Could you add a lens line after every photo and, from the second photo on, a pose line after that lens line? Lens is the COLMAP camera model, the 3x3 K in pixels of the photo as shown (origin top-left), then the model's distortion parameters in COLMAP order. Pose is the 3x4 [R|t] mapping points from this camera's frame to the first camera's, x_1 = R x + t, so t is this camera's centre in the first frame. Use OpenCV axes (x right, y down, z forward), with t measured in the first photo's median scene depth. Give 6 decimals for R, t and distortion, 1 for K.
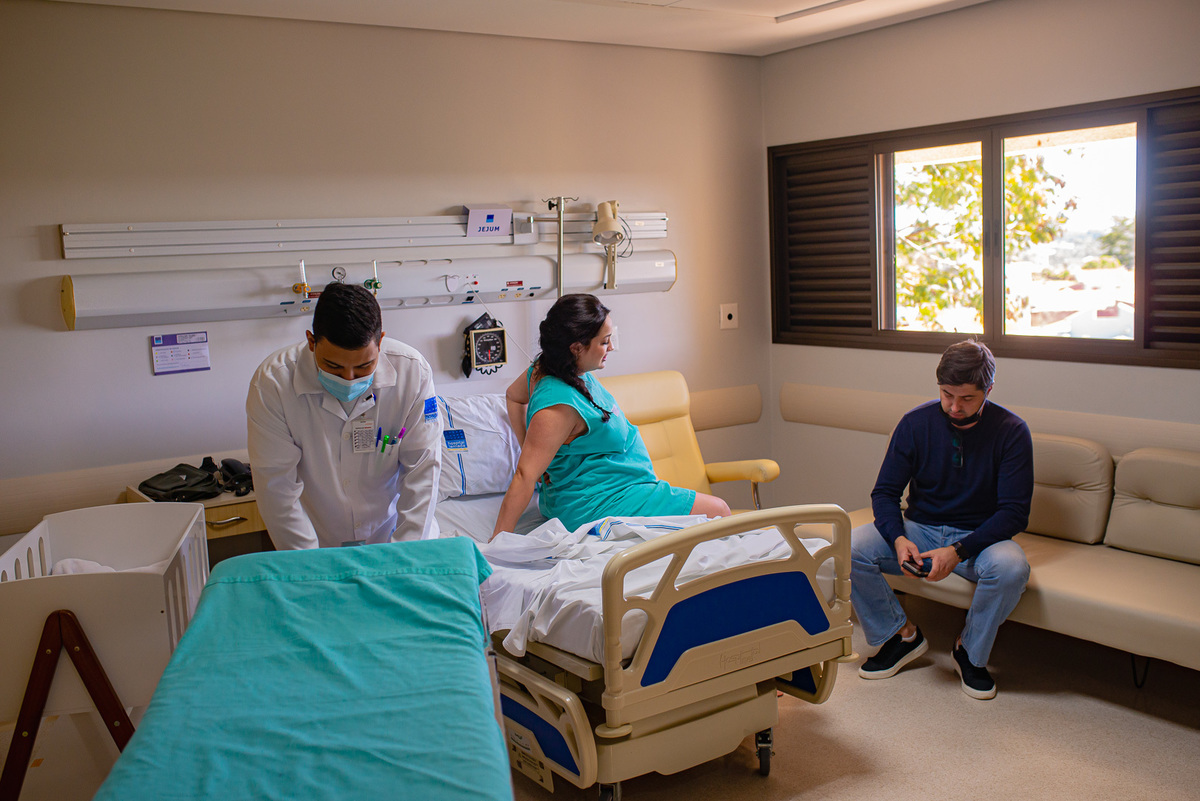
lens RADIAL K [[1182.4, 0, 596.4], [0, 1182.4, 398.8], [0, 0, 1]] dist [-0.005175, 0.000000]
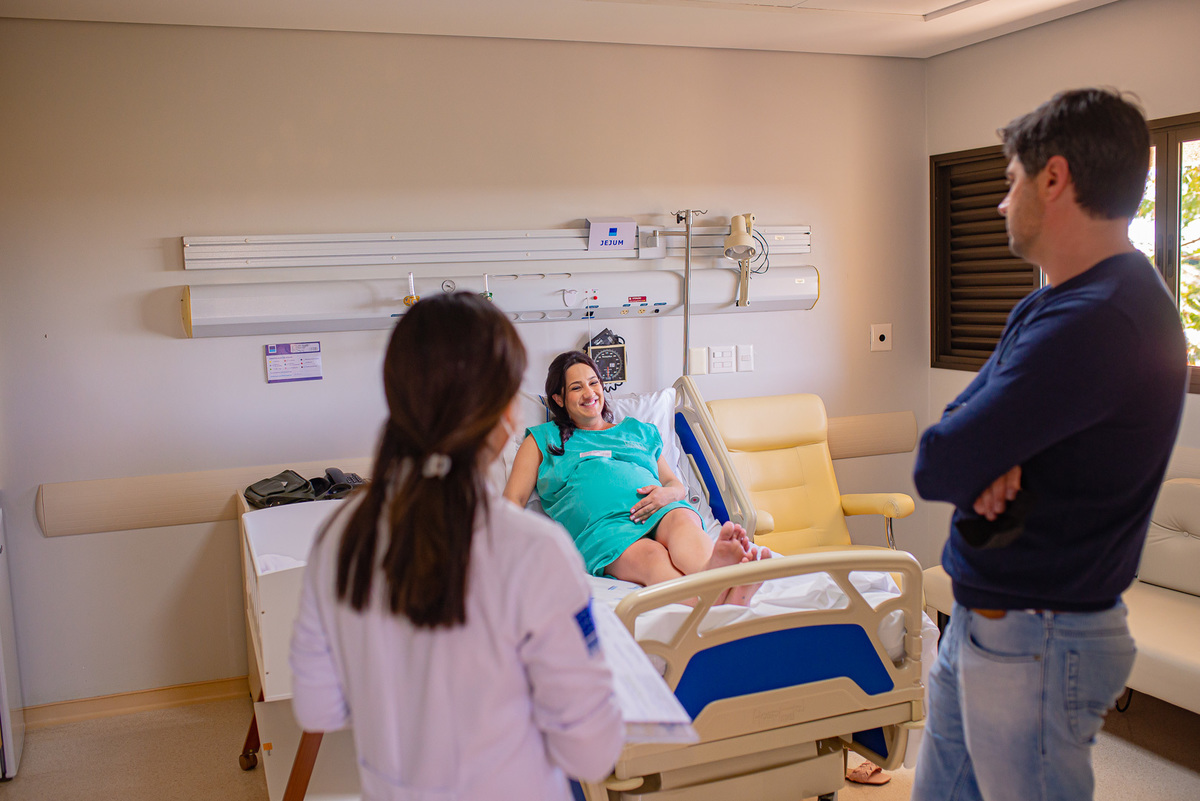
lens RADIAL K [[1182.4, 0, 601.3], [0, 1182.4, 403.8], [0, 0, 1]] dist [-0.005175, 0.000000]
pose [[0.976077, 0.035151, -0.214565, 0.115140], [-0.036108, 0.999348, -0.000541, -0.010321], [0.214406, 0.008276, 0.976710, 0.048745]]
